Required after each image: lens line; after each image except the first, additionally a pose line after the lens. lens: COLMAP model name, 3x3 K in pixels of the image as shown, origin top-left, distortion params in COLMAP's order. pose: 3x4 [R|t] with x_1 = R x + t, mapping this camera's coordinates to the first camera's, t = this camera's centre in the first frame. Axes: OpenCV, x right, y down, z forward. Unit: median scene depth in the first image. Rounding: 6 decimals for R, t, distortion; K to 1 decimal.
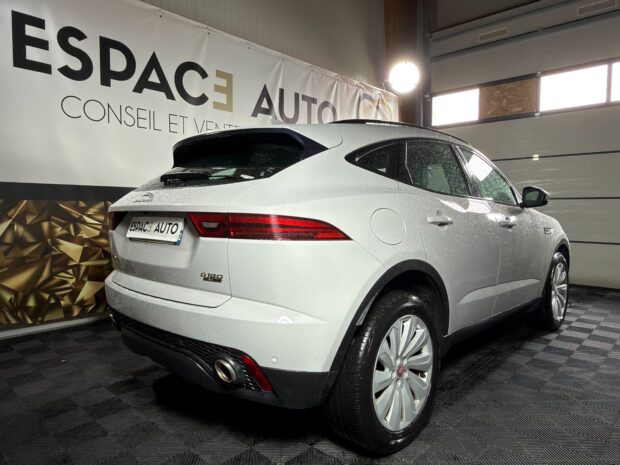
lens RADIAL K [[436.1, 0, 305.2], [0, 436.1, 227.6], [0, 0, 1]] dist [0.007024, 0.006248]
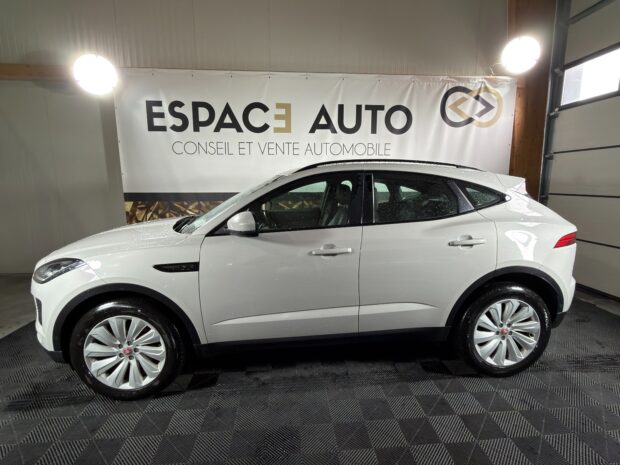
lens RADIAL K [[313.3, 0, 321.5], [0, 313.3, 233.8], [0, 0, 1]] dist [0.003701, -0.000551]
pose [[0.737720, 0.105145, -0.666869, 0.655365], [-0.021575, 0.990965, 0.132378, -0.096380], [0.674762, -0.083270, 0.733323, 0.370122]]
